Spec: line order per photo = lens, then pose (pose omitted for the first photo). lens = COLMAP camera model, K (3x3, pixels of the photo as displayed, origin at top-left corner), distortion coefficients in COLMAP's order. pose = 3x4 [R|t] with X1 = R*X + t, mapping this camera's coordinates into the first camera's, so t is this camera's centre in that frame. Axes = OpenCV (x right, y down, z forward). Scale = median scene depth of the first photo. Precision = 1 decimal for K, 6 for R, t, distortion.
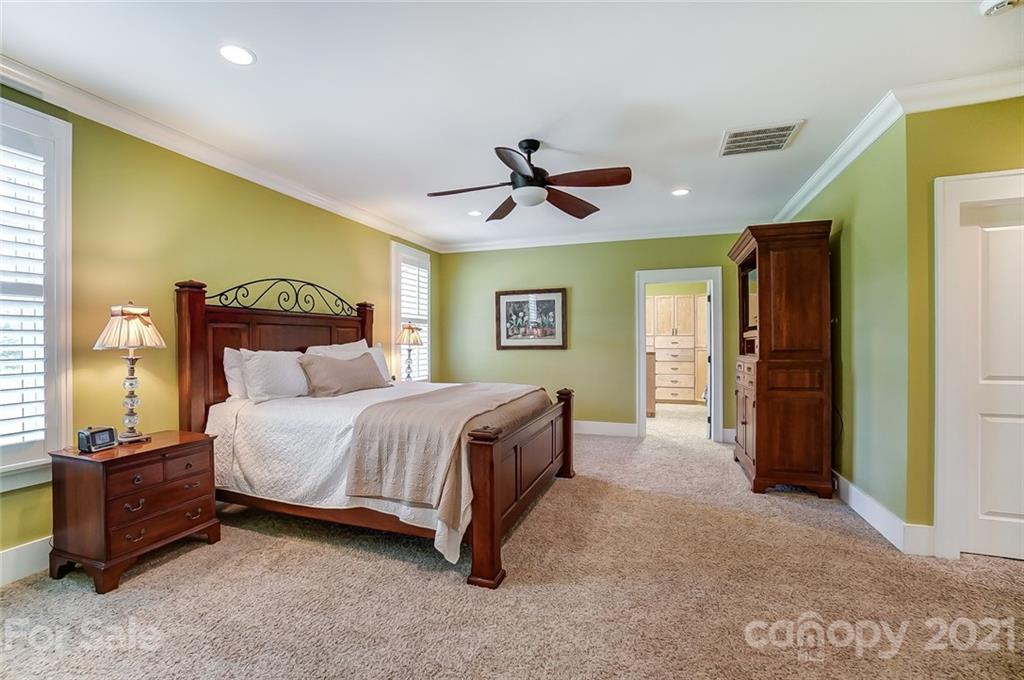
lens RADIAL K [[448.3, 0, 507.4], [0, 448.3, 342.2], [0, 0, 1]] dist [-0.024220, 0.001841]
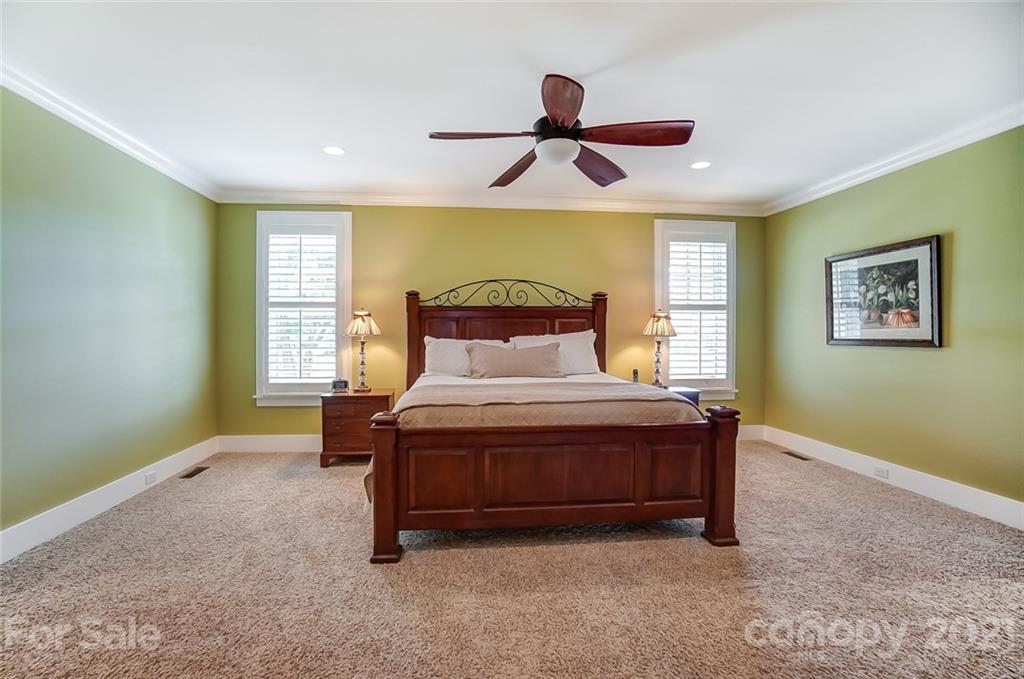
lens RADIAL K [[448.3, 0, 491.5], [0, 448.3, 336.1], [0, 0, 1]] dist [-0.024220, 0.001841]
pose [[0.439707, 0.011822, -0.898063, 0.518837], [-0.003253, 0.999928, 0.011570, -0.002960], [0.898135, -0.002166, 0.439714, 0.394365]]
